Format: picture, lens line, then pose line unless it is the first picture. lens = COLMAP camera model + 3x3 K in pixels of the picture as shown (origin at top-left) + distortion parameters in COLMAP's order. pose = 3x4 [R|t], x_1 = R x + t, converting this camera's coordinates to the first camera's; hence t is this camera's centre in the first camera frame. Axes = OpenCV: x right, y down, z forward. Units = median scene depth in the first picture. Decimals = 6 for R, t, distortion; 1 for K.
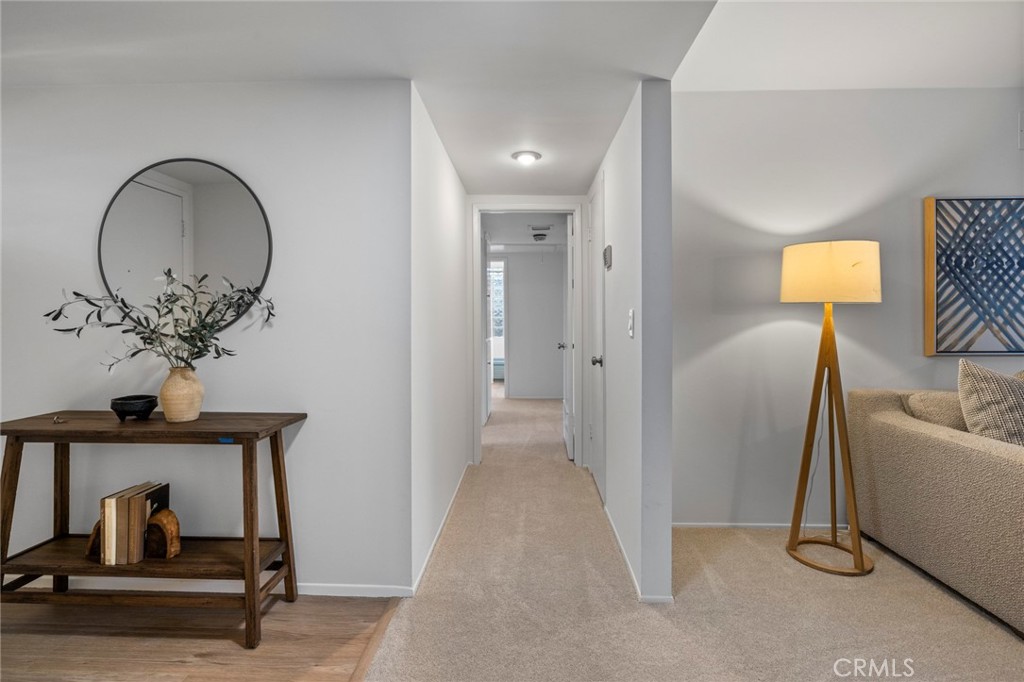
lens RADIAL K [[470.7, 0, 514.0], [0, 470.7, 313.7], [0, 0, 1]] dist [0.000528, 0.000093]
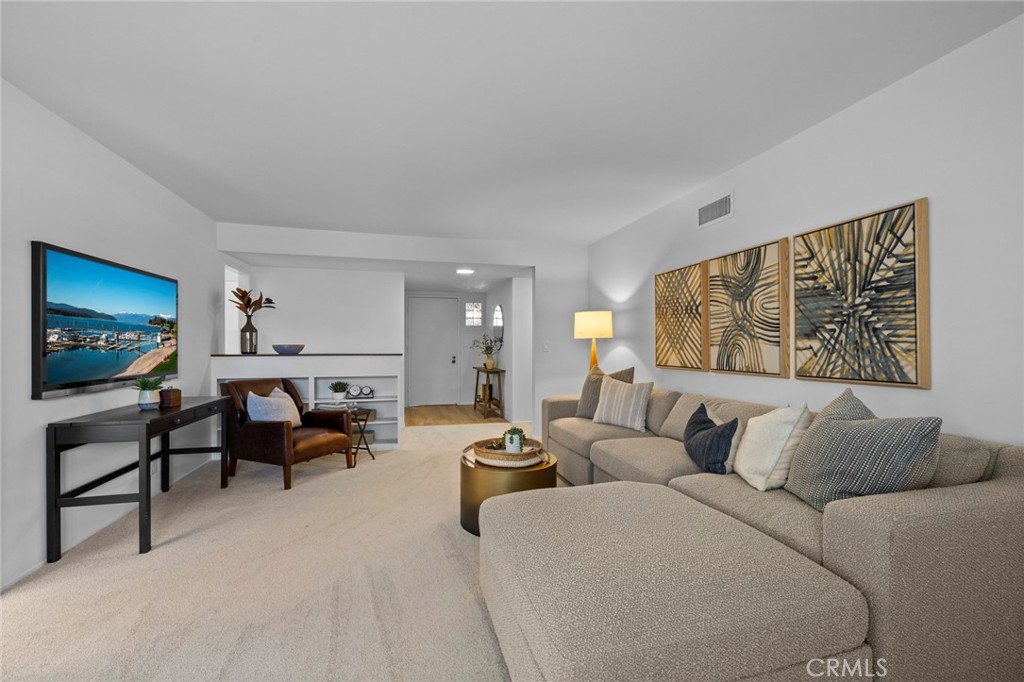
lens RADIAL K [[443.4, 0, 516.3], [0, 443.4, 346.1], [0, 0, 1]] dist [0.000024, 0.000046]
pose [[0.278889, 0.001595, -0.960322, 2.304040], [0.013695, 0.999890, 0.005638, -0.003676], [0.960226, -0.014724, 0.278837, 0.066458]]
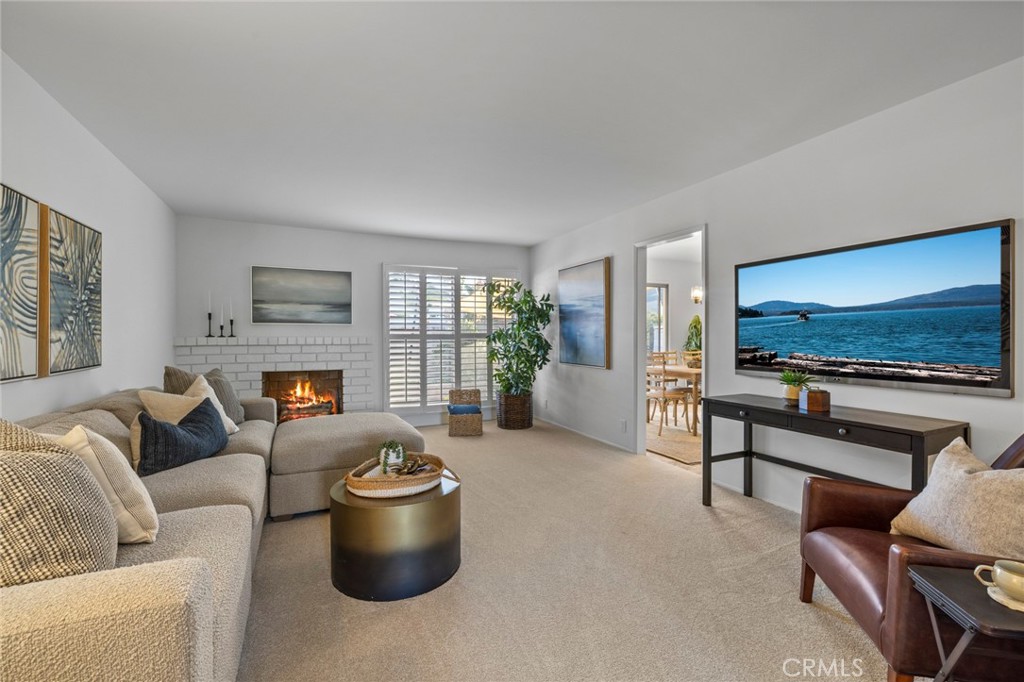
lens RADIAL K [[434.7, 0, 512.0], [0, 434.7, 341.0], [0, 0, 1]] dist [0.000147, 0.000082]
pose [[-0.446513, -0.009073, 0.894731, 0.292360], [-0.012542, 0.999914, 0.003880, 0.002315], [-0.894689, -0.009489, -0.446588, 0.555231]]
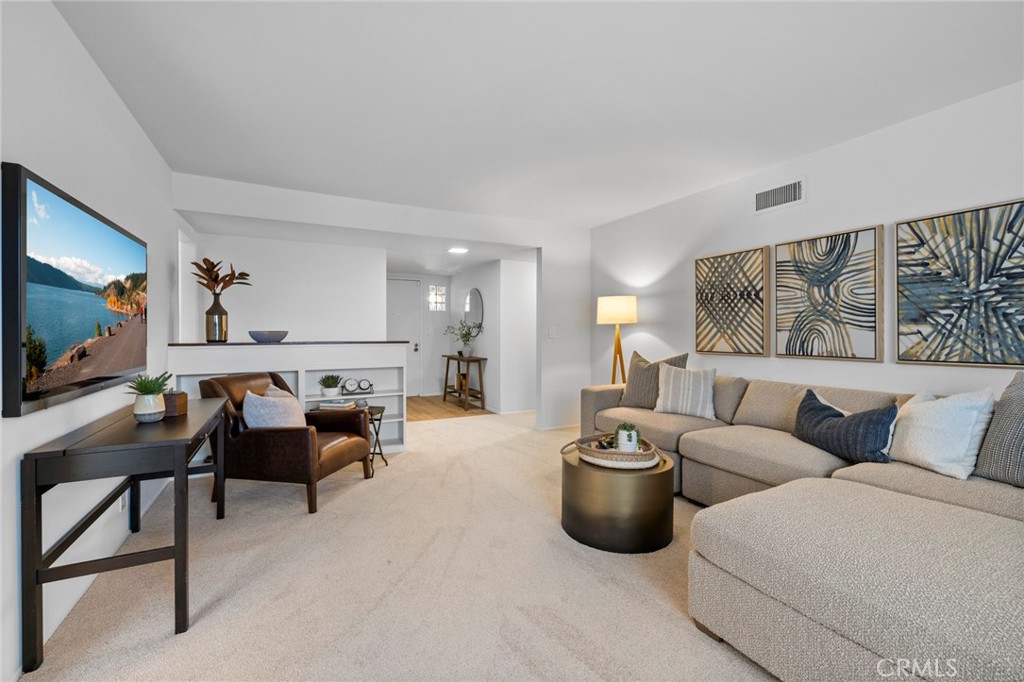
lens RADIAL K [[440.6, 0, 513.1], [0, 440.6, 334.5], [0, 0, 1]] dist [0.000130, -0.000262]
pose [[0.485774, 0.003649, -0.874077, 1.960604], [0.013951, 0.999832, 0.011928, -0.005924], [0.873973, -0.017988, 0.485641, -0.337523]]
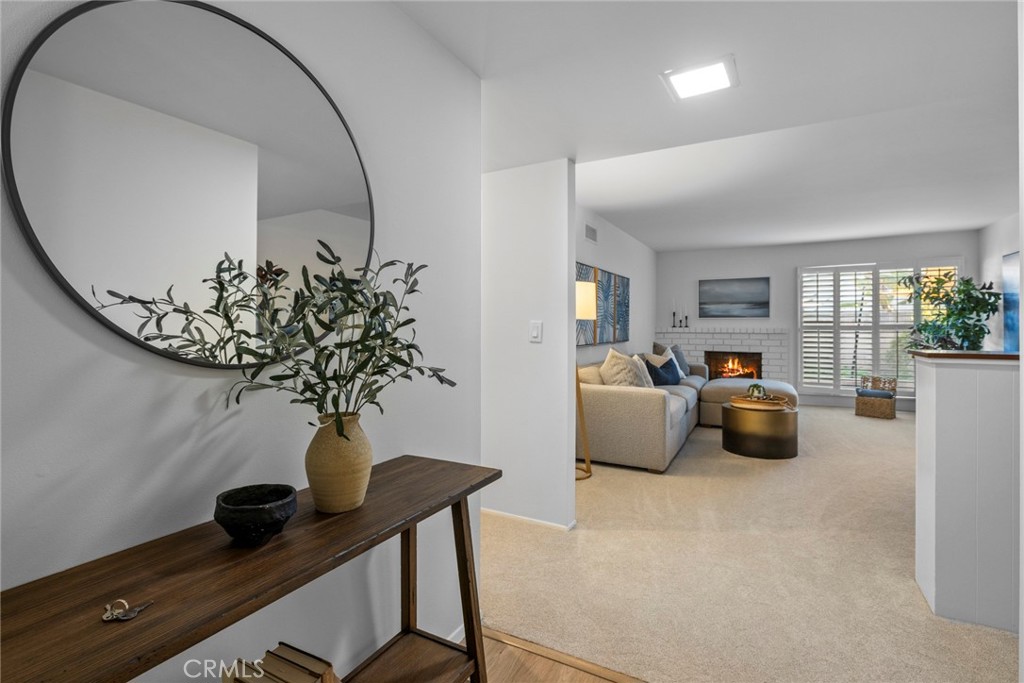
lens RADIAL K [[468.2, 0, 512.7], [0, 468.2, 326.6], [0, 0, 1]] dist [0.000902, 0.000008]
pose [[0.464286, 0.000106, 0.885685, -0.775860], [-0.014415, 0.999868, 0.007436, -0.003761], [-0.885568, -0.016220, 0.464226, 0.378416]]
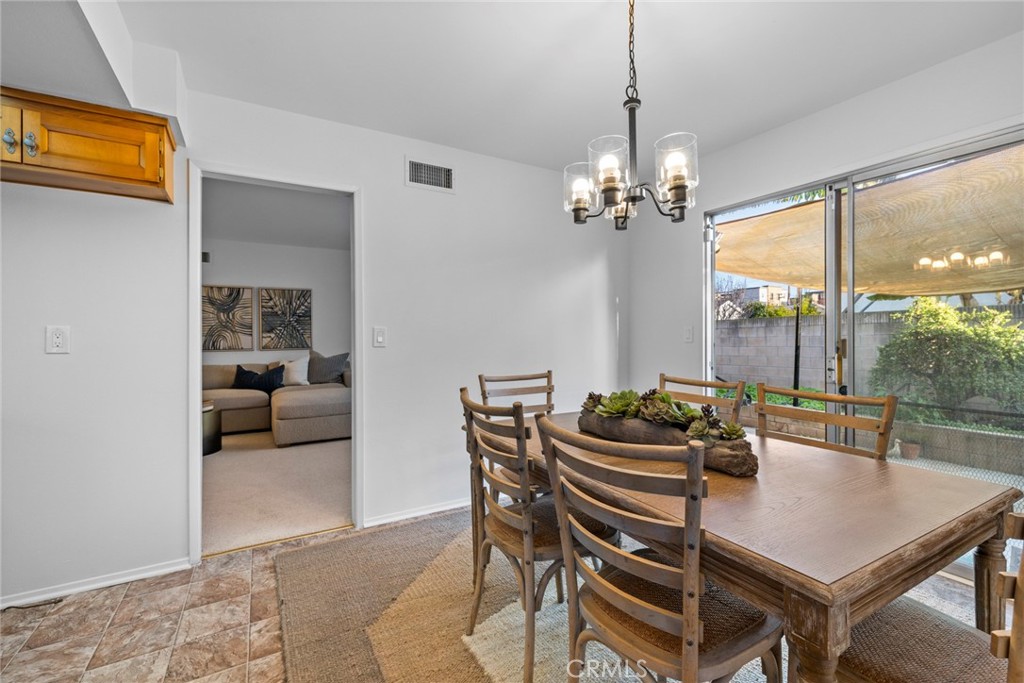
lens RADIAL K [[440.6, 0, 513.1], [0, 440.6, 335.0], [0, 0, 1]] dist [0.000130, -0.000262]
pose [[0.845408, -0.005375, 0.534094, 1.356169], [-0.002837, 0.999890, 0.014554, -0.033081], [-0.534113, -0.013820, 0.845300, -1.781973]]
